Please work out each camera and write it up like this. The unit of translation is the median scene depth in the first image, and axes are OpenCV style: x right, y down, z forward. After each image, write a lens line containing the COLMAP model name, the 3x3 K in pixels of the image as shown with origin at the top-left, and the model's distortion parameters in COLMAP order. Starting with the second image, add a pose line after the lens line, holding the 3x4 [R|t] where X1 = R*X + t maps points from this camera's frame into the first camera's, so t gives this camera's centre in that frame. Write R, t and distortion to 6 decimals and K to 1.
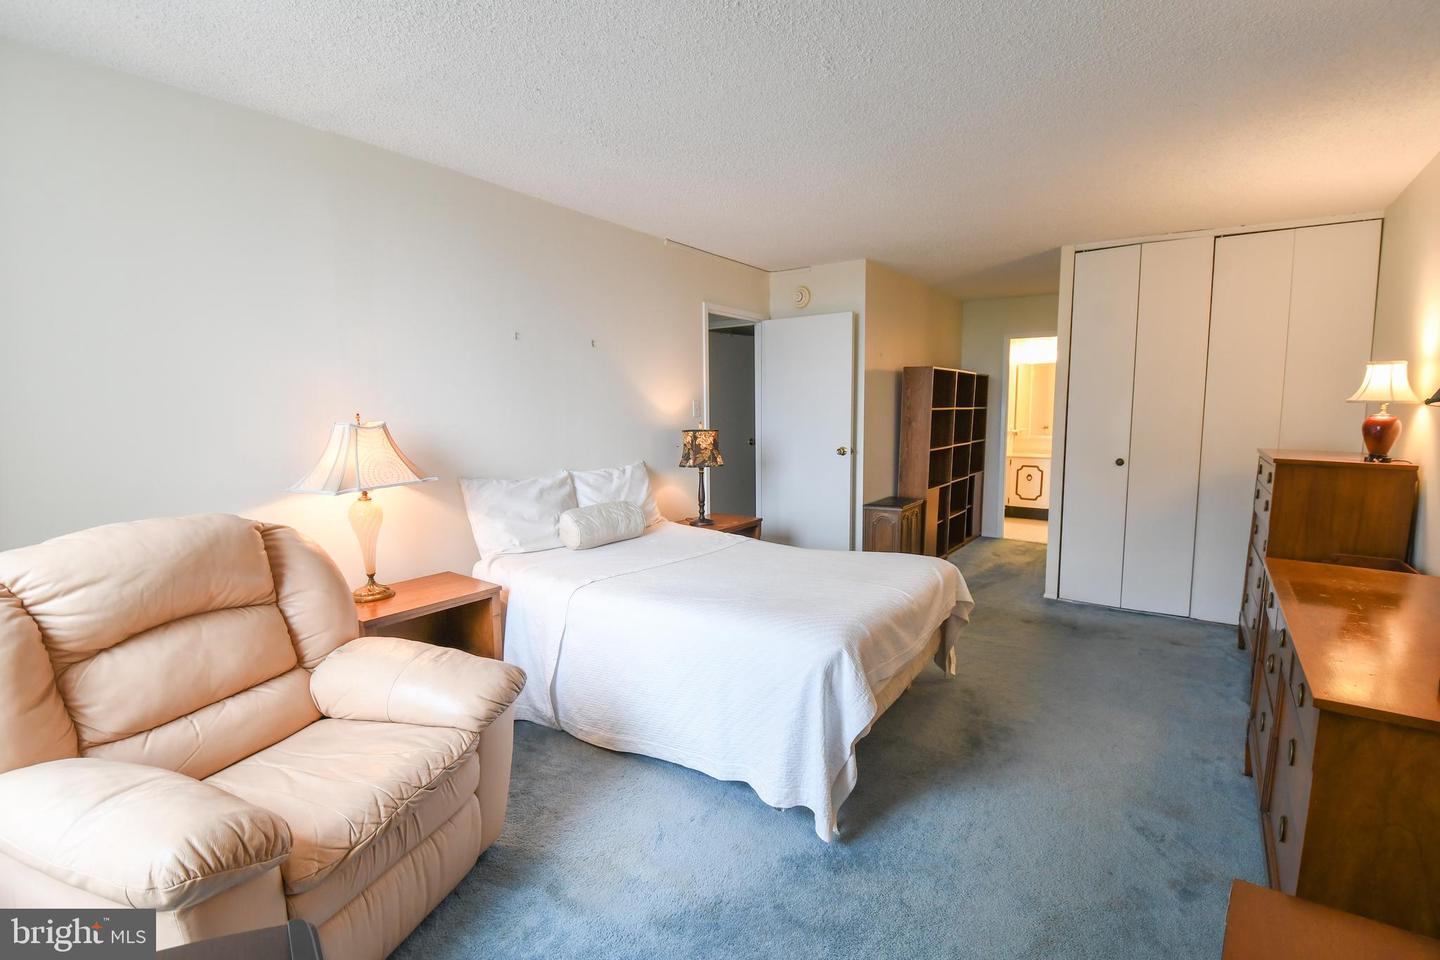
lens RADIAL K [[641.2, 0, 726.3], [0, 641.2, 479.5], [0, 0, 1]] dist [0.001046, -0.000292]
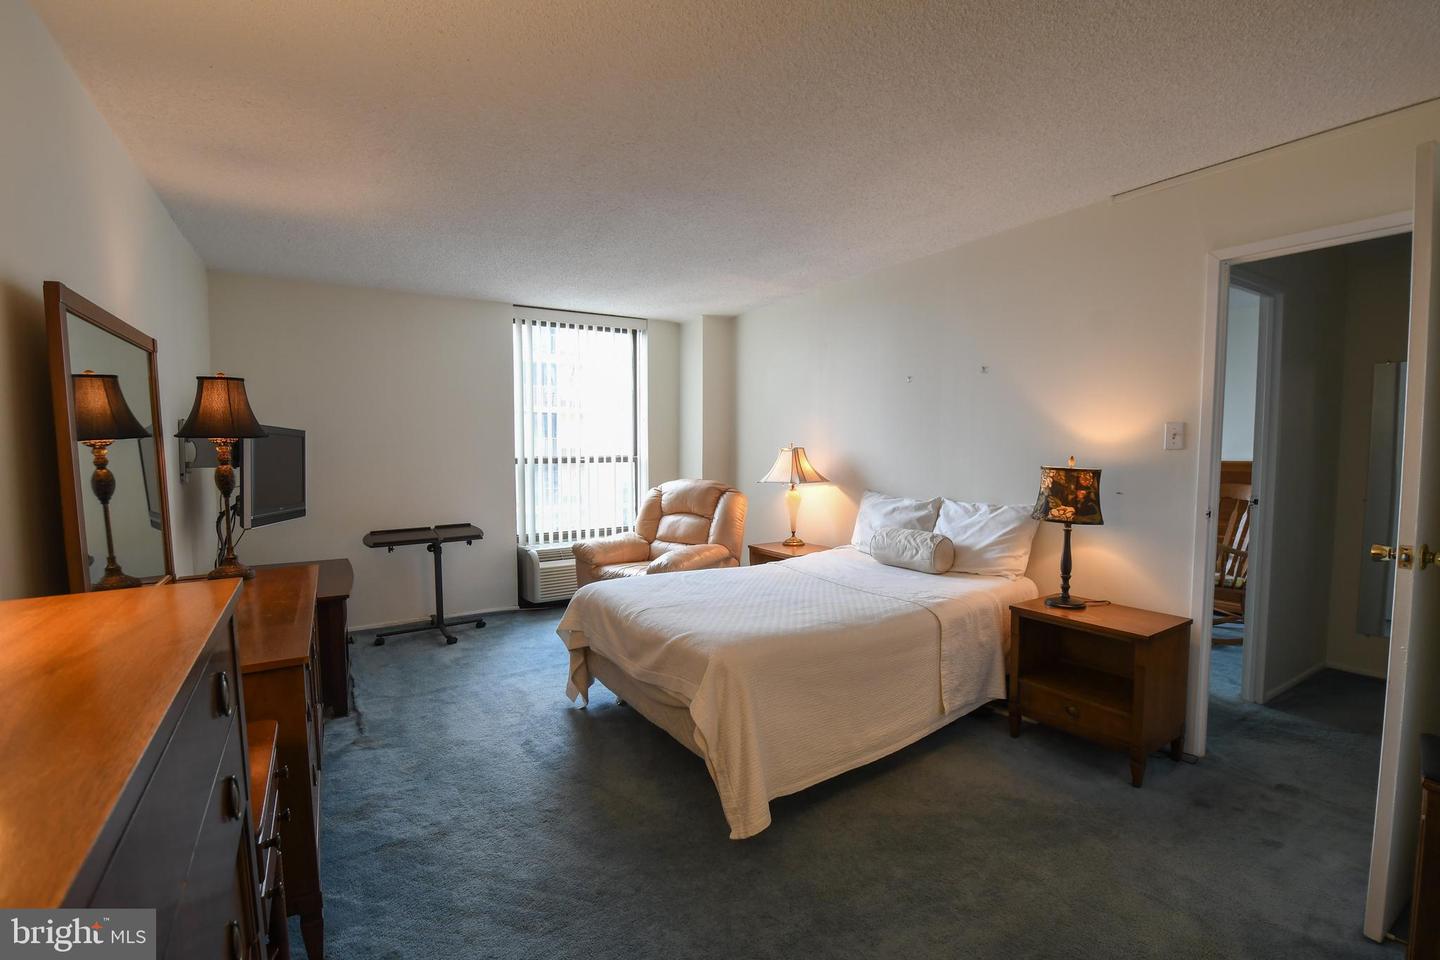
lens RADIAL K [[641.2, 0, 726.3], [0, 641.2, 479.5], [0, 0, 1]] dist [0.001046, -0.000292]
pose [[-0.356361, 0.065392, -0.932057, 0.816965], [-0.095401, 0.989788, 0.105918, -0.116418], [0.929465, 0.126664, -0.346483, 0.994927]]
